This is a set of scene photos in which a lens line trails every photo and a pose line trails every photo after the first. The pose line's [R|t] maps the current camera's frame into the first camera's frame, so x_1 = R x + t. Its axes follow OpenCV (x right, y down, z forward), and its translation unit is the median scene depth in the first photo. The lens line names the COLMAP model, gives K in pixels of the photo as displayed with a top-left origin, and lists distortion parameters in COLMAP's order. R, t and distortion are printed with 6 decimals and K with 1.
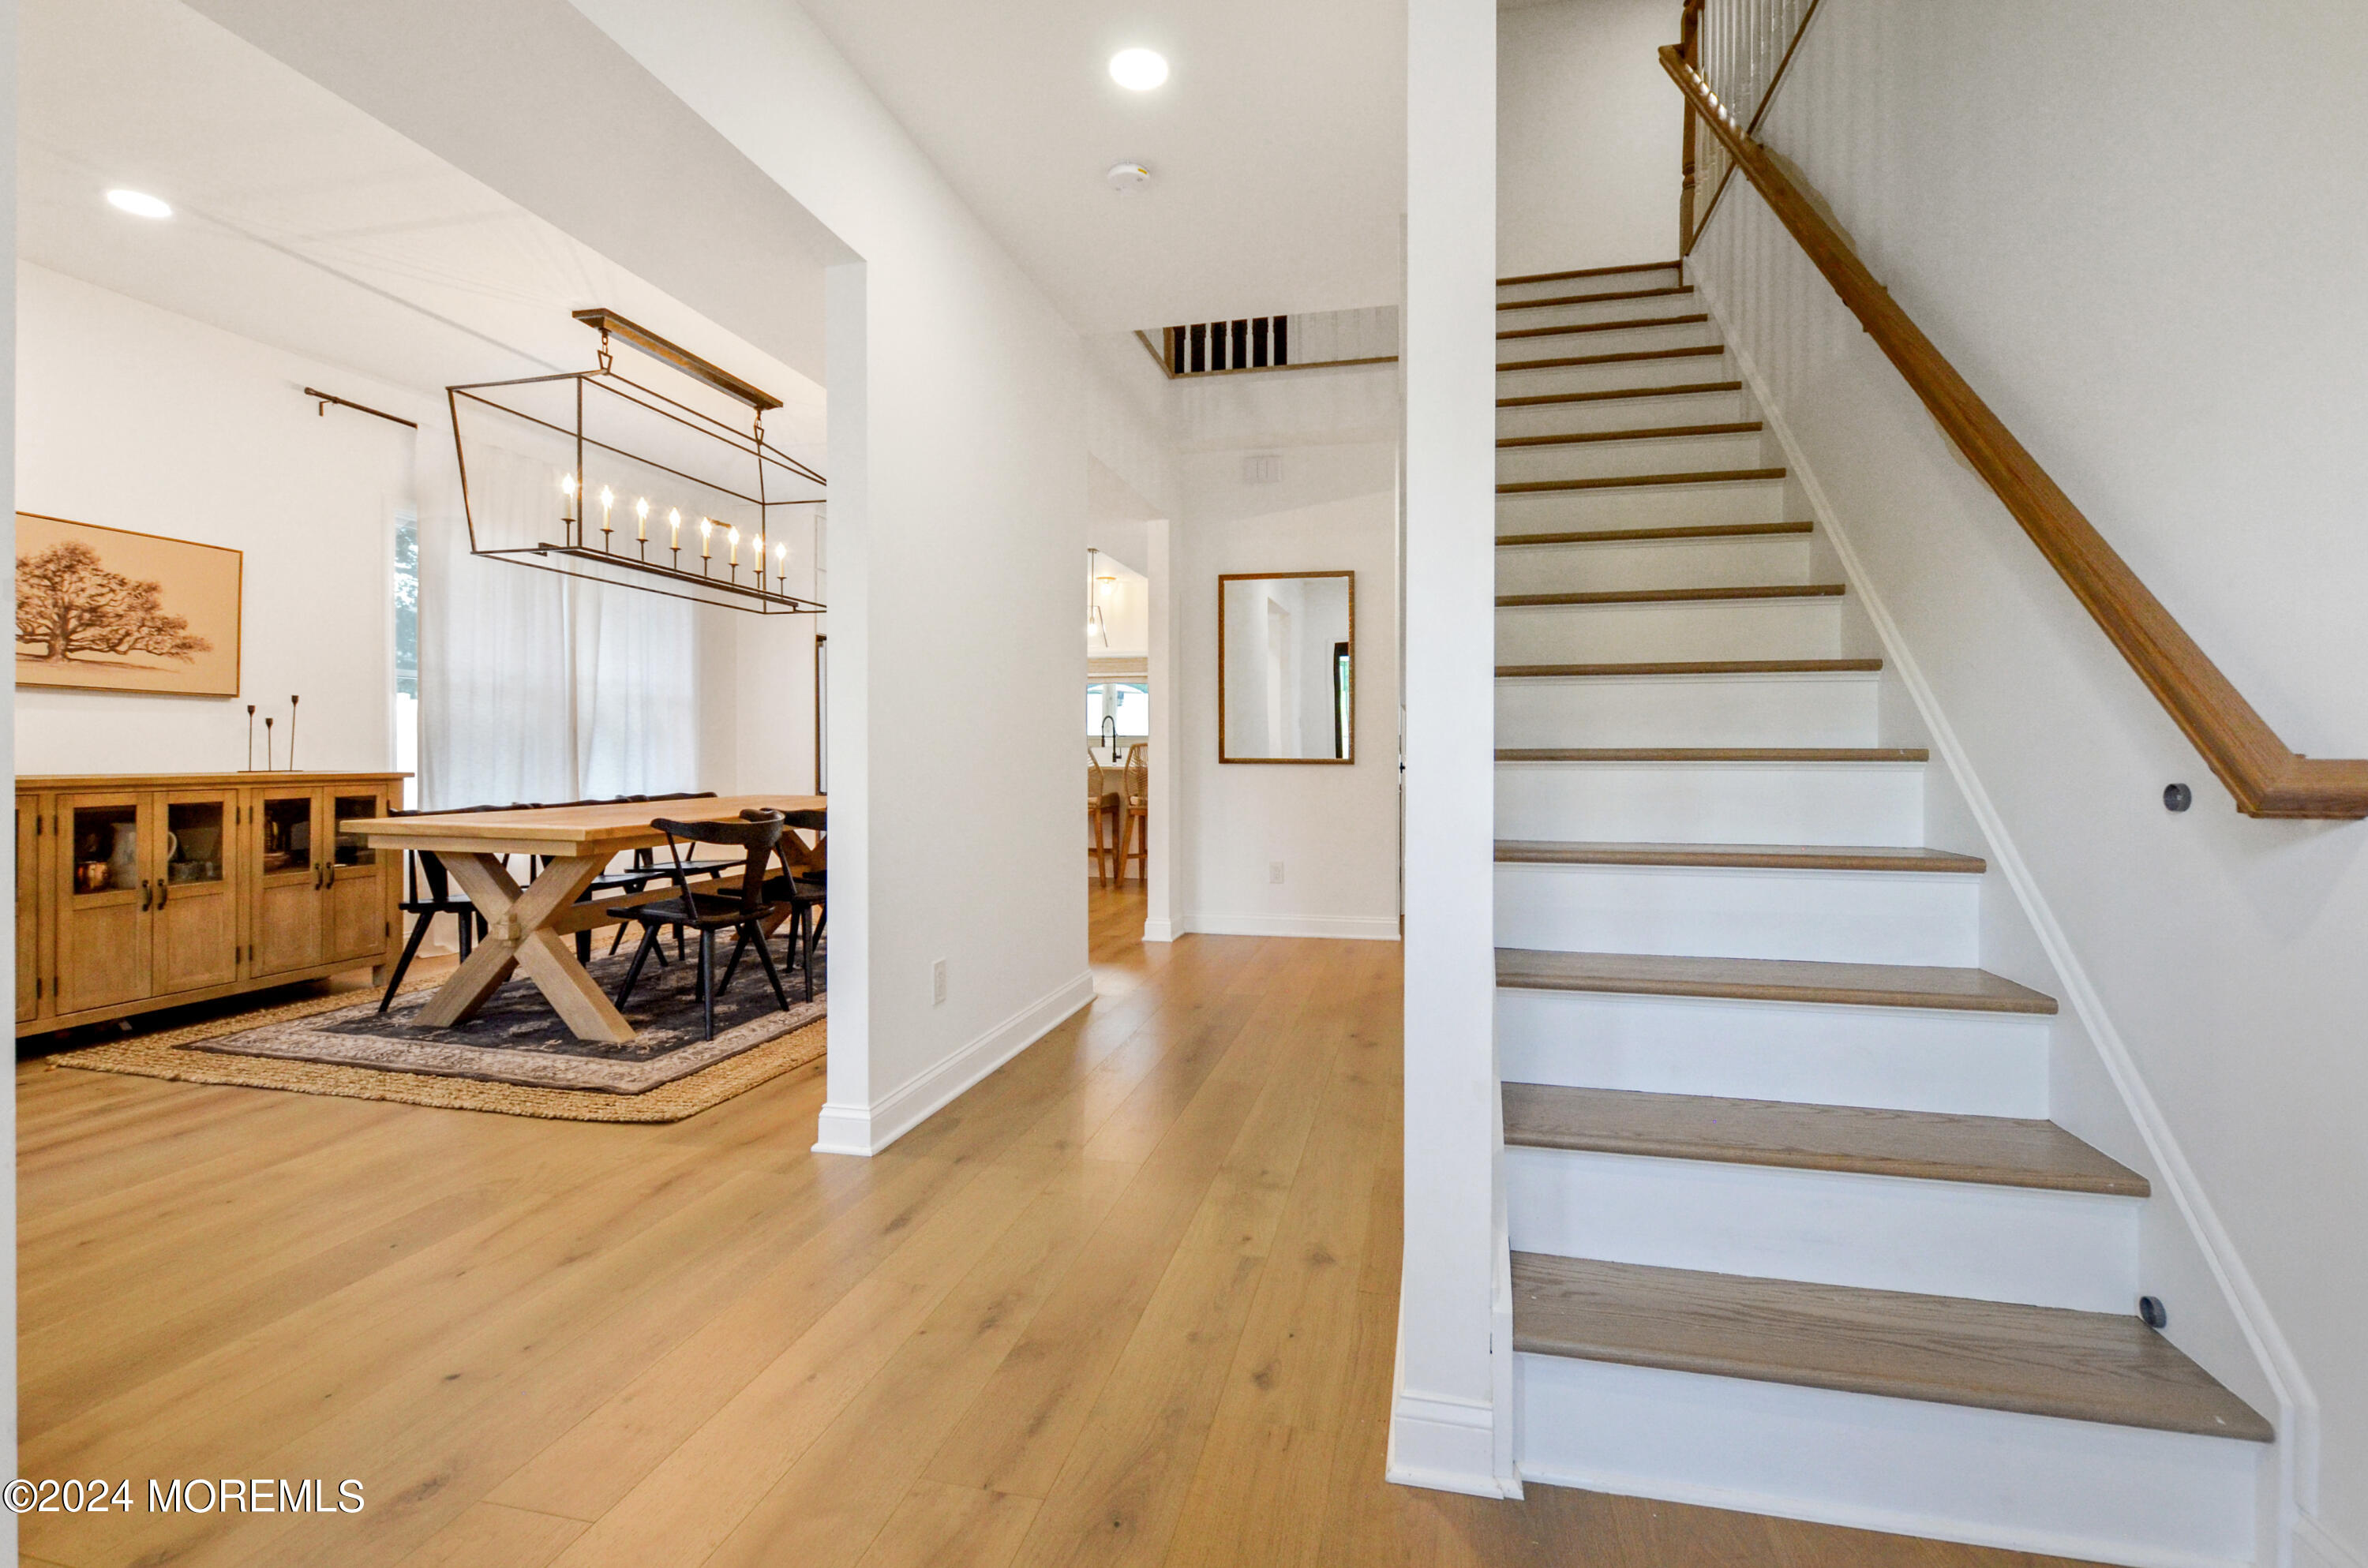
lens RADIAL K [[1055.3, 0, 1182.8], [0, 1055.3, 759.4], [0, 0, 1]] dist [0.012123, -0.001176]
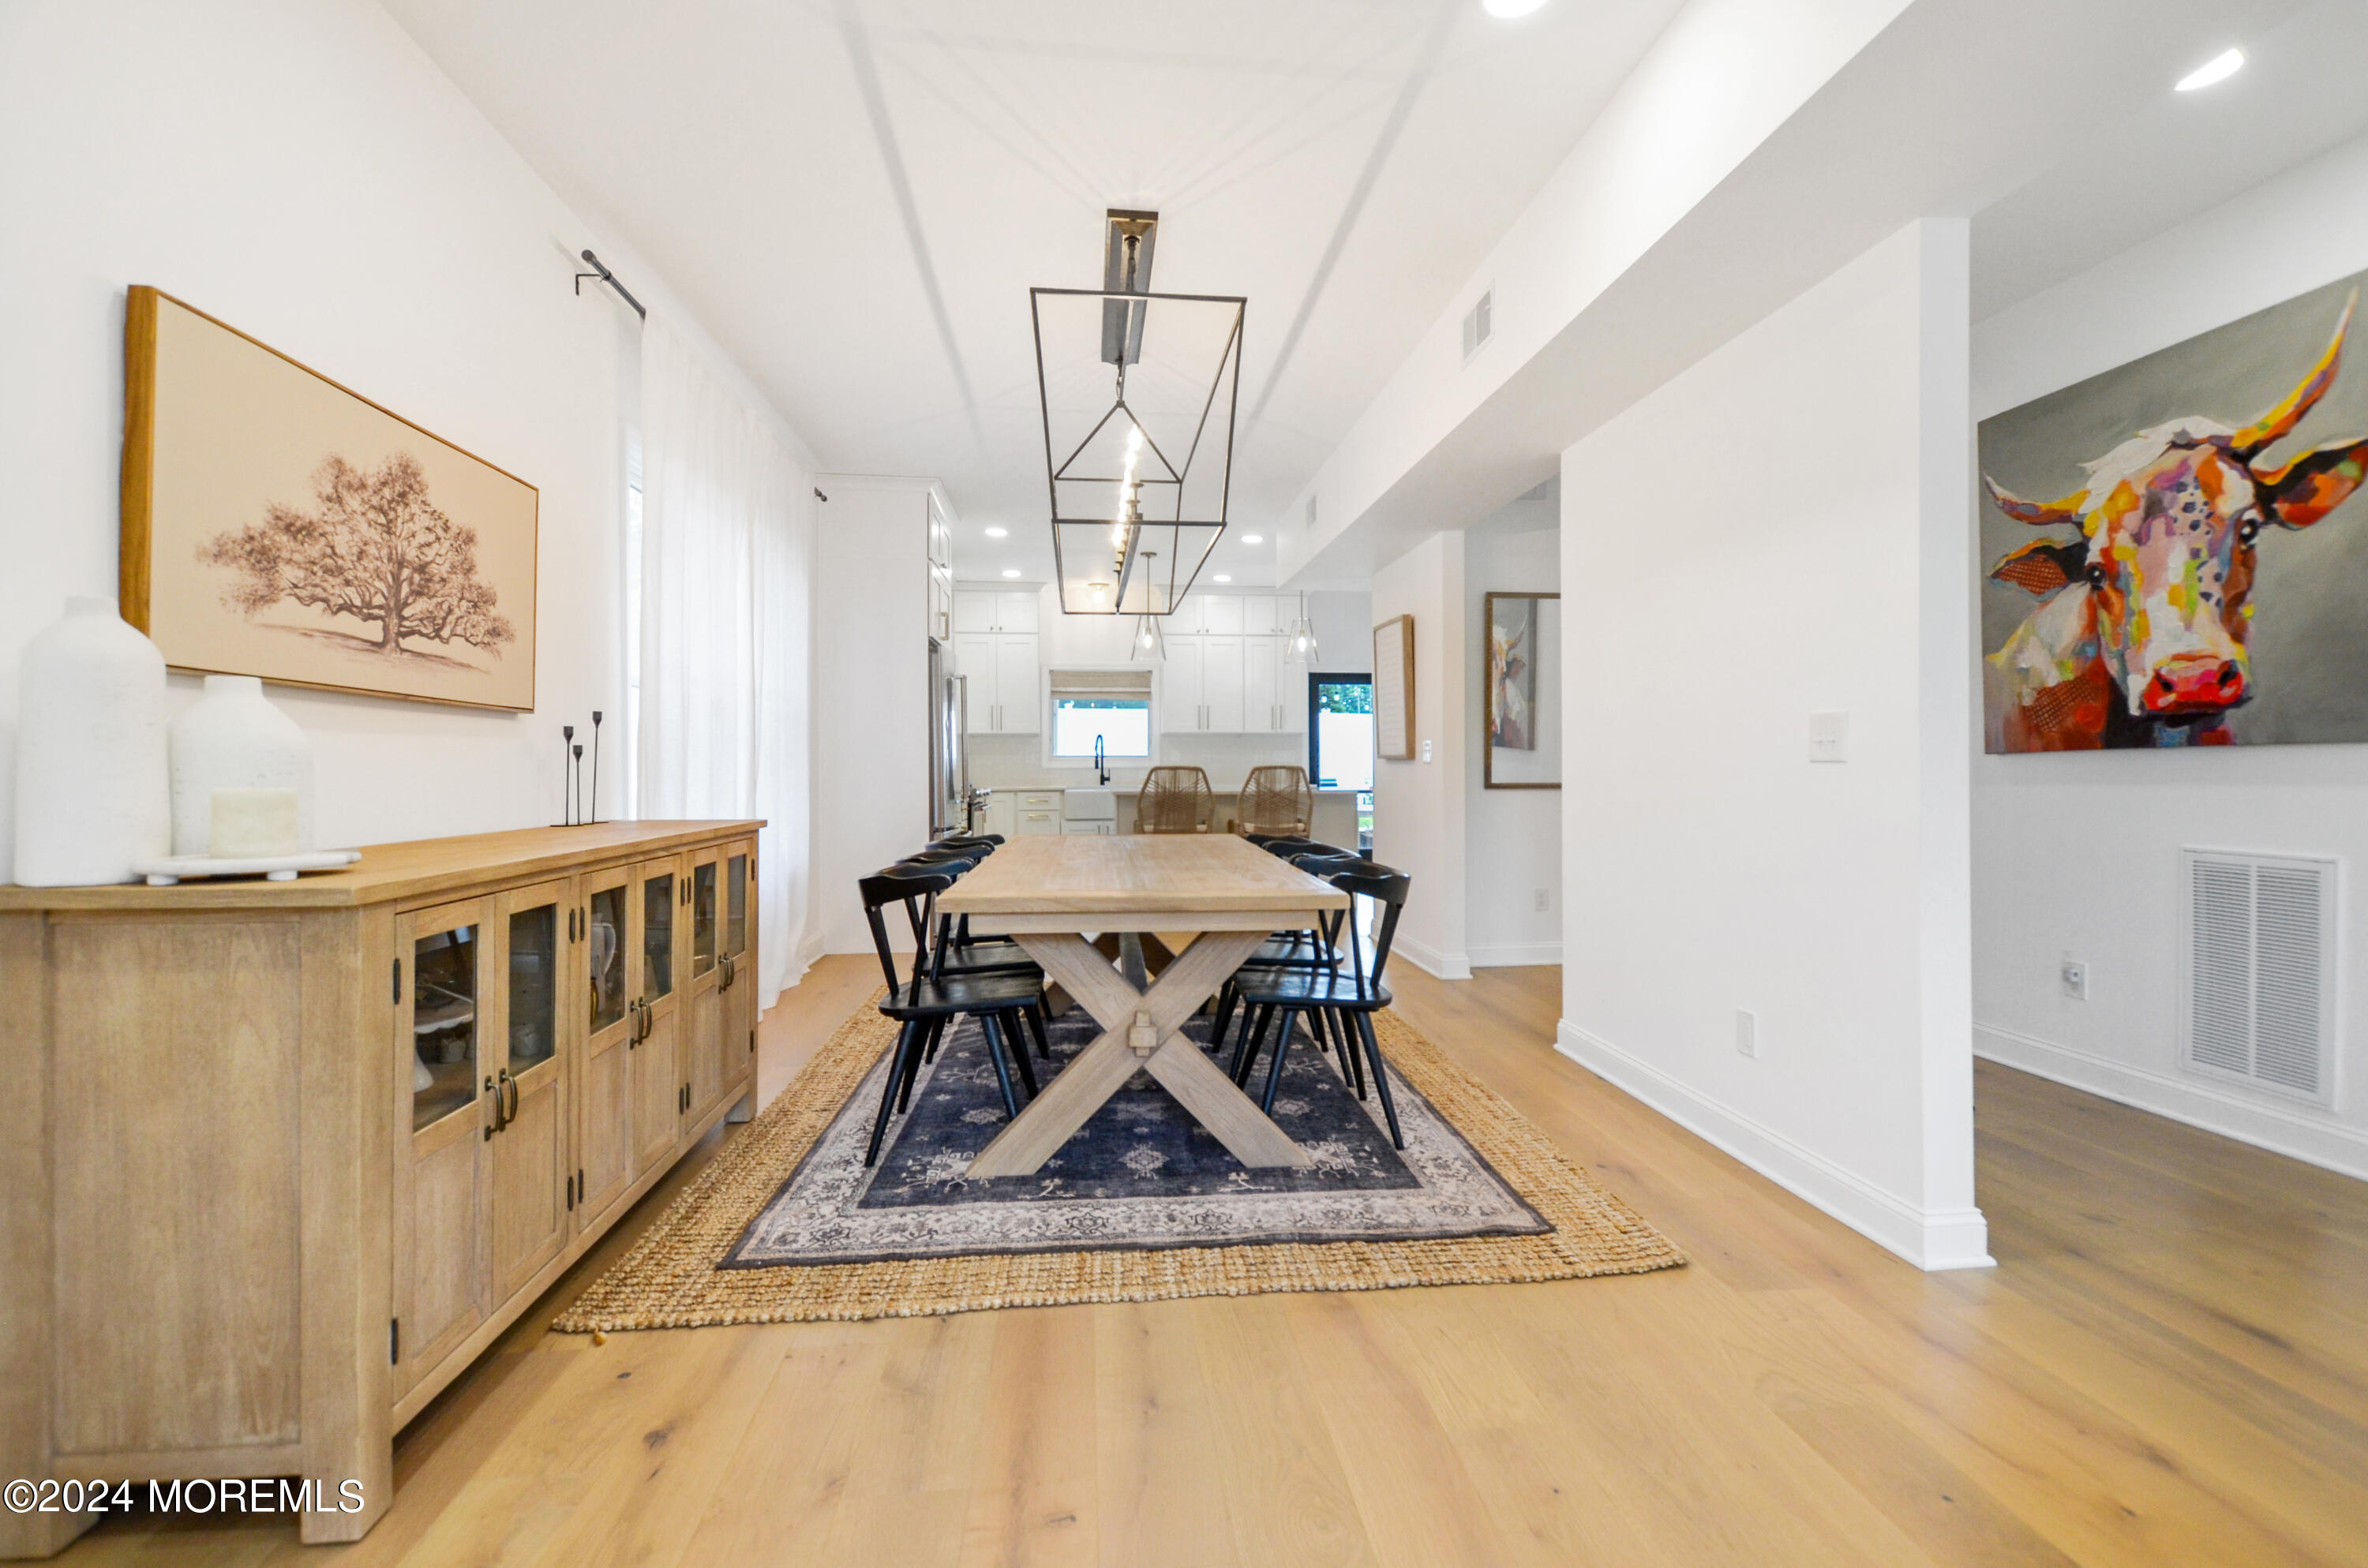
lens RADIAL K [[1055.3, 0, 1193.1], [0, 1055.3, 777.7], [0, 0, 1]] dist [0.012123, -0.001176]
pose [[0.939345, -0.010325, 0.342818, -0.824855], [0.008859, 0.999944, 0.005843, -0.021267], [-0.342859, -0.002452, 0.939384, 0.284840]]
